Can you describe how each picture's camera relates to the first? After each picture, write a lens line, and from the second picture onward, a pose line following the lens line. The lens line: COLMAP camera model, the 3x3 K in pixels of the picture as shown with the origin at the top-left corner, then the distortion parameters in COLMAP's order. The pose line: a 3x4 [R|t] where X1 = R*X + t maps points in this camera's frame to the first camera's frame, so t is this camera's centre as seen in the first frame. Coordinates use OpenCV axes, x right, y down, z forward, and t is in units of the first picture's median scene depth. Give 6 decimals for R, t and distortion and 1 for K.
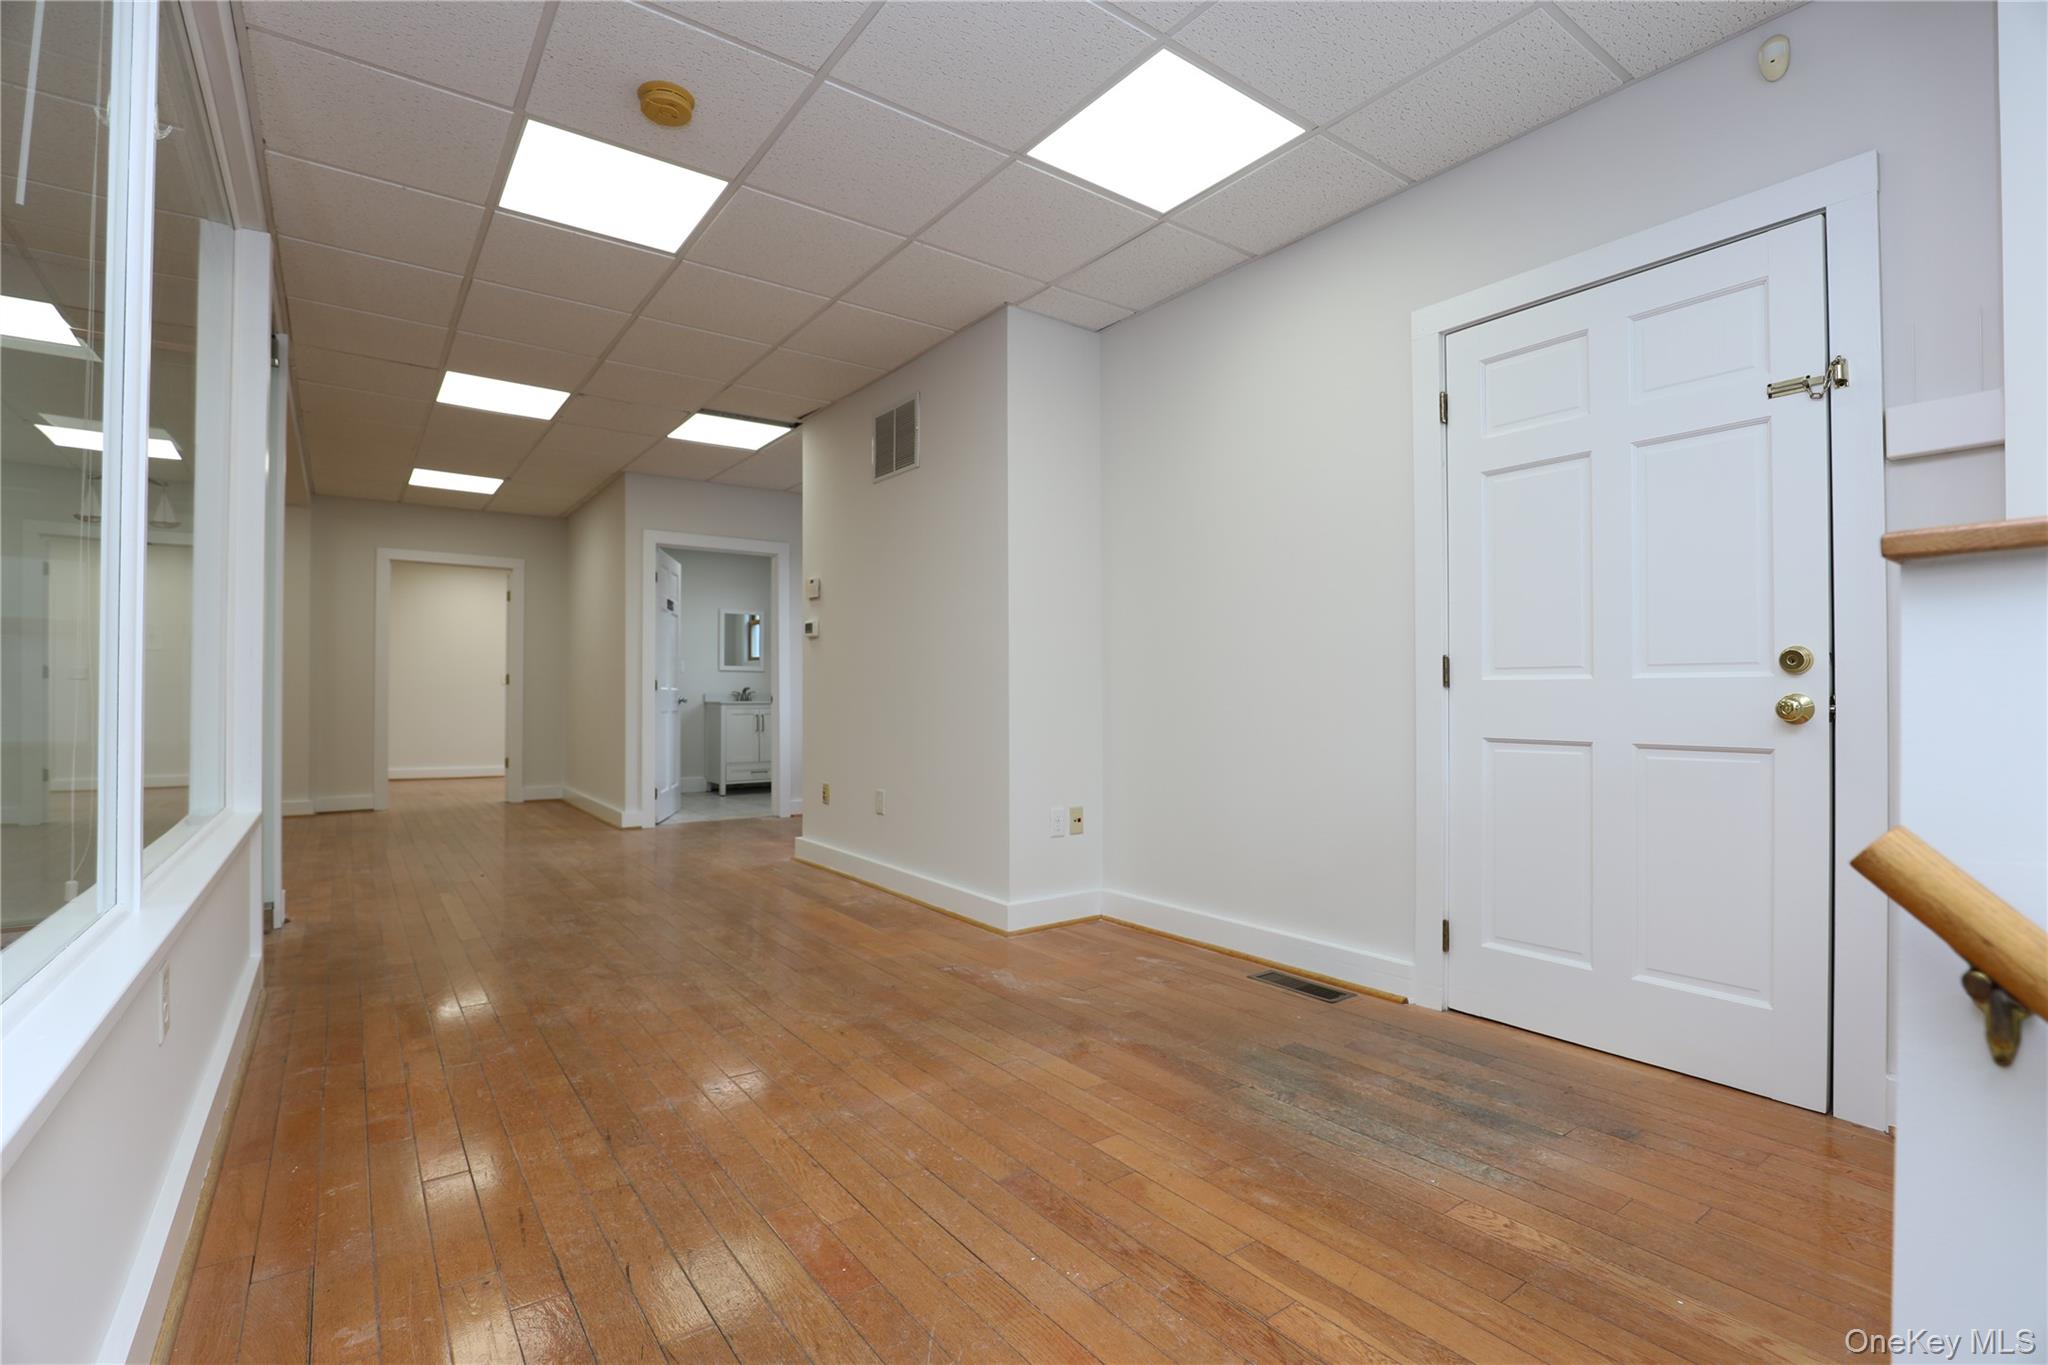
lens RADIAL K [[935.0, 0, 1016.3], [0, 935.0, 688.2], [0, 0, 1]] dist [-0.040955, 0.009278]
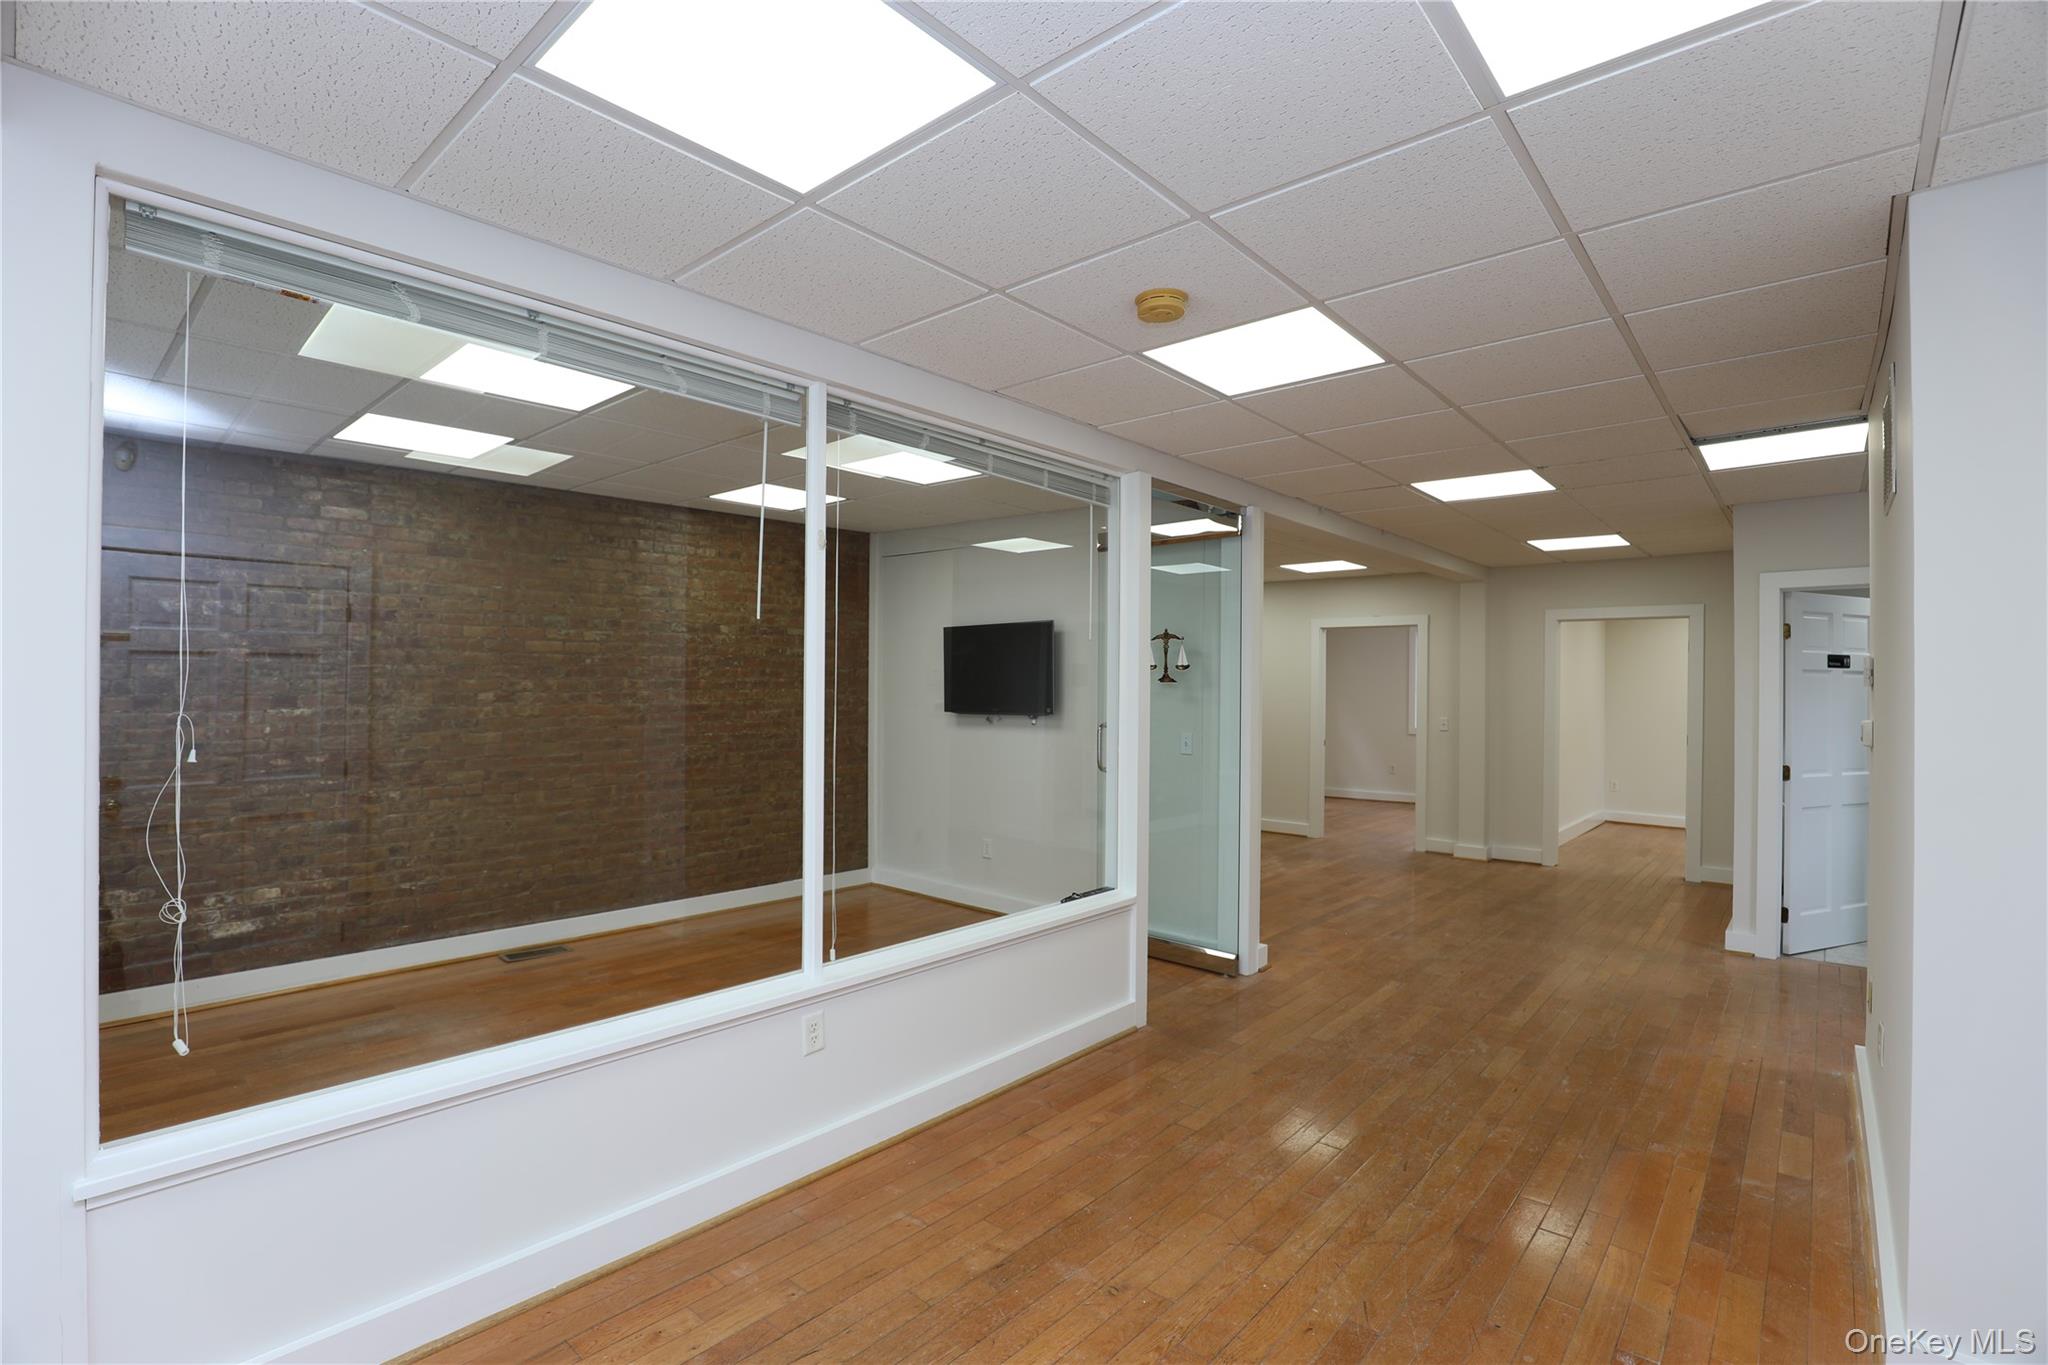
lens RADIAL K [[935.7, 0, 1013.6], [0, 935.7, 685.7], [0, 0, 1]] dist [-0.041275, 0.009629]
pose [[0.212211, -0.002067, -0.977222, 0.484147], [0.001783, 0.999997, -0.001727, -0.173623], [0.977222, -0.001376, 0.212214, 0.506116]]
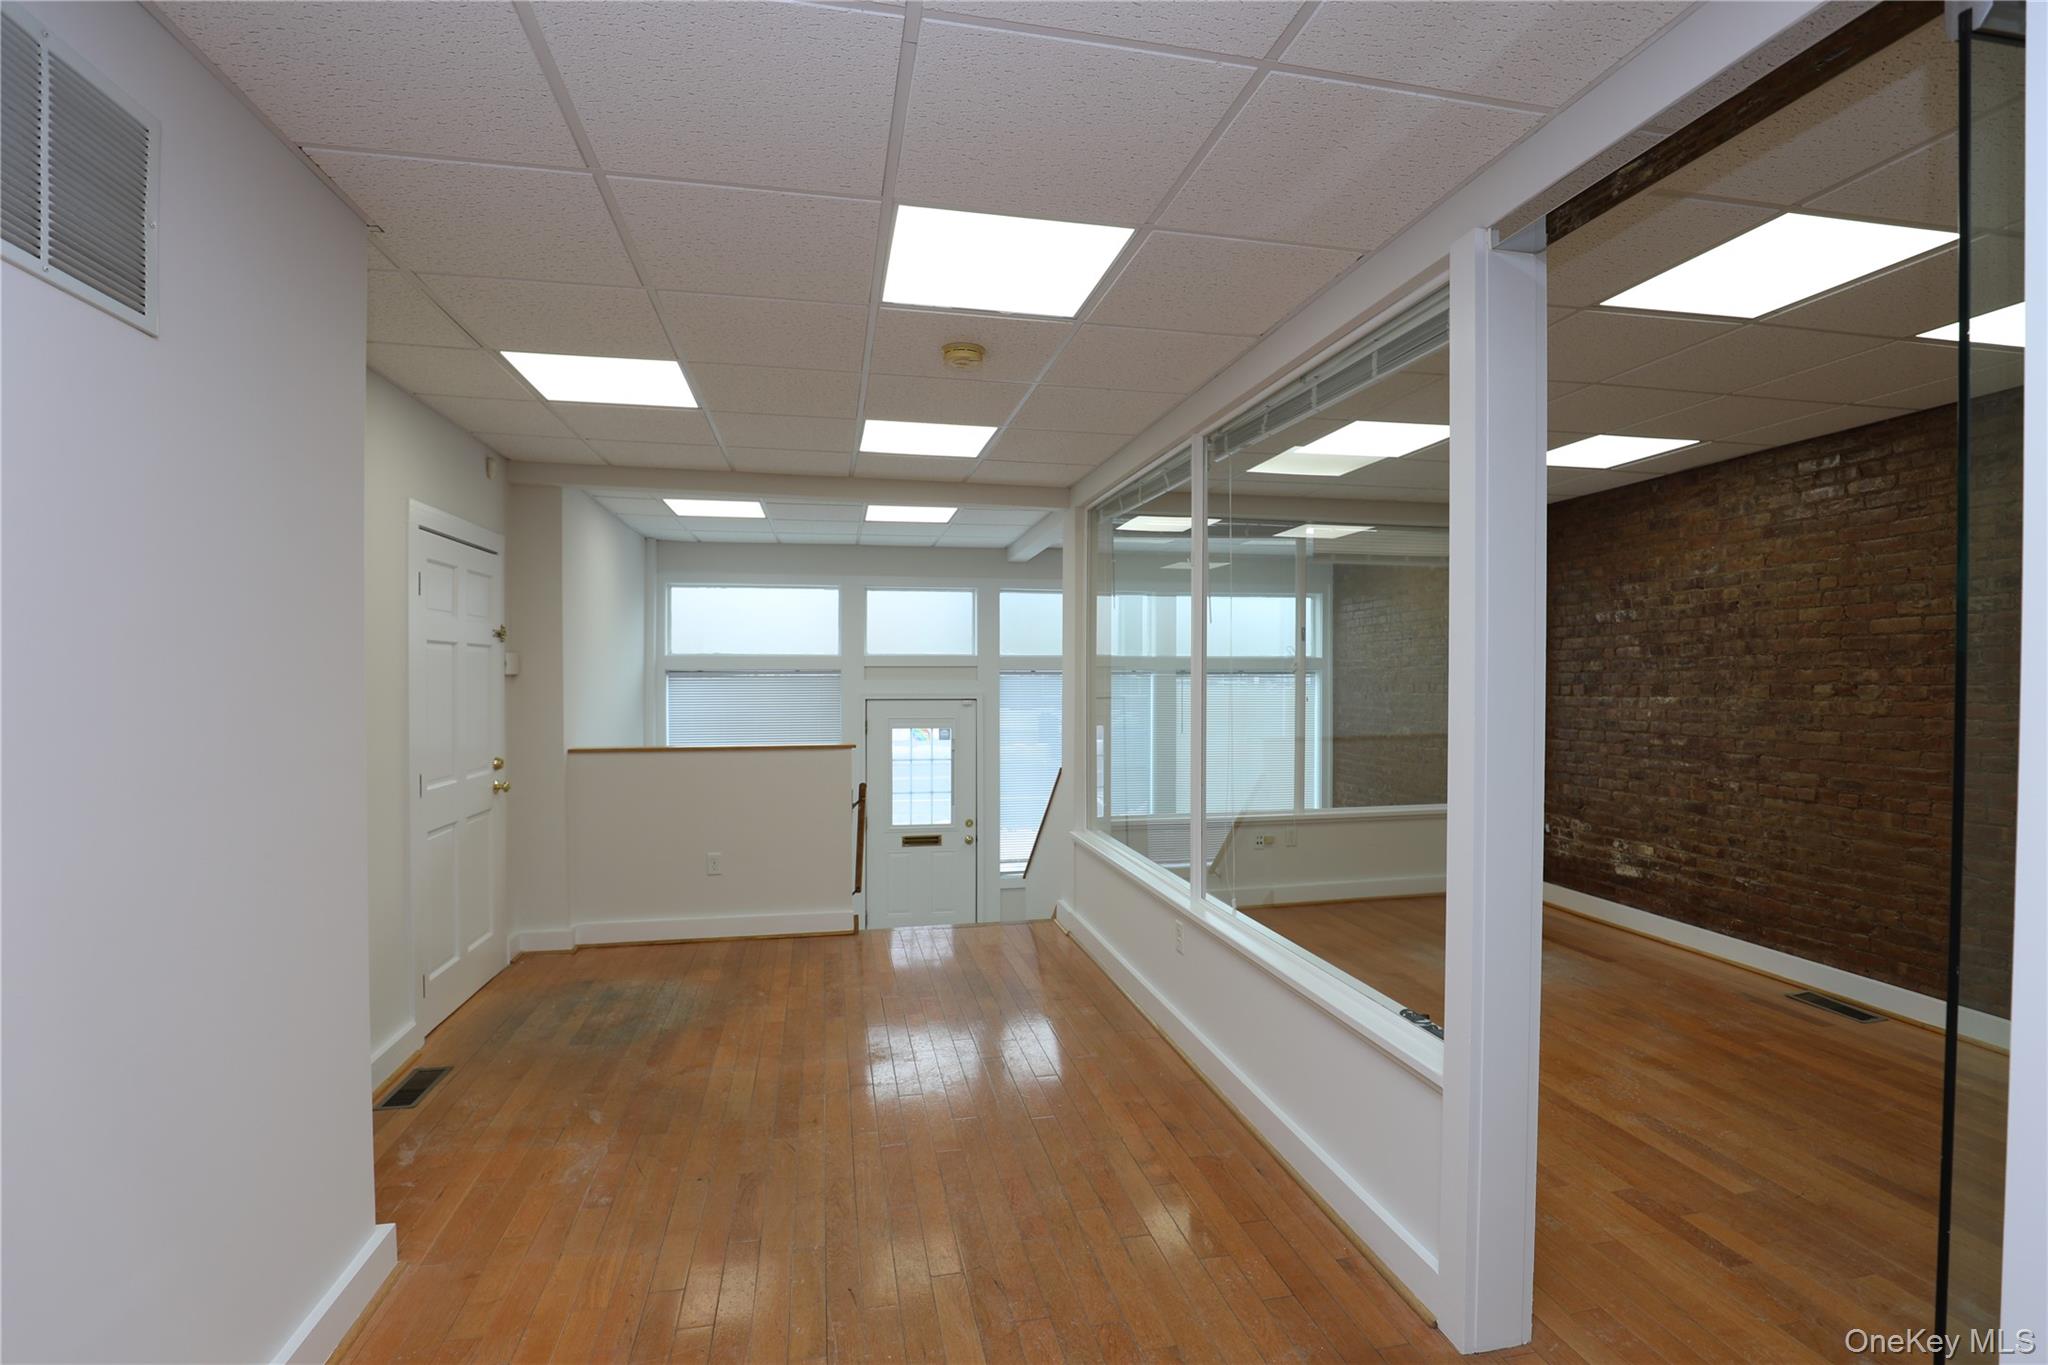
lens RADIAL K [[935.0, 0, 1016.3], [0, 935.0, 688.2], [0, 0, 1]] dist [-0.040955, 0.009278]
pose [[-0.908890, -0.009388, 0.416930, -0.797706], [-0.006223, 0.999941, 0.008951, -0.165397], [-0.416990, 0.005541, -0.908894, 1.726269]]
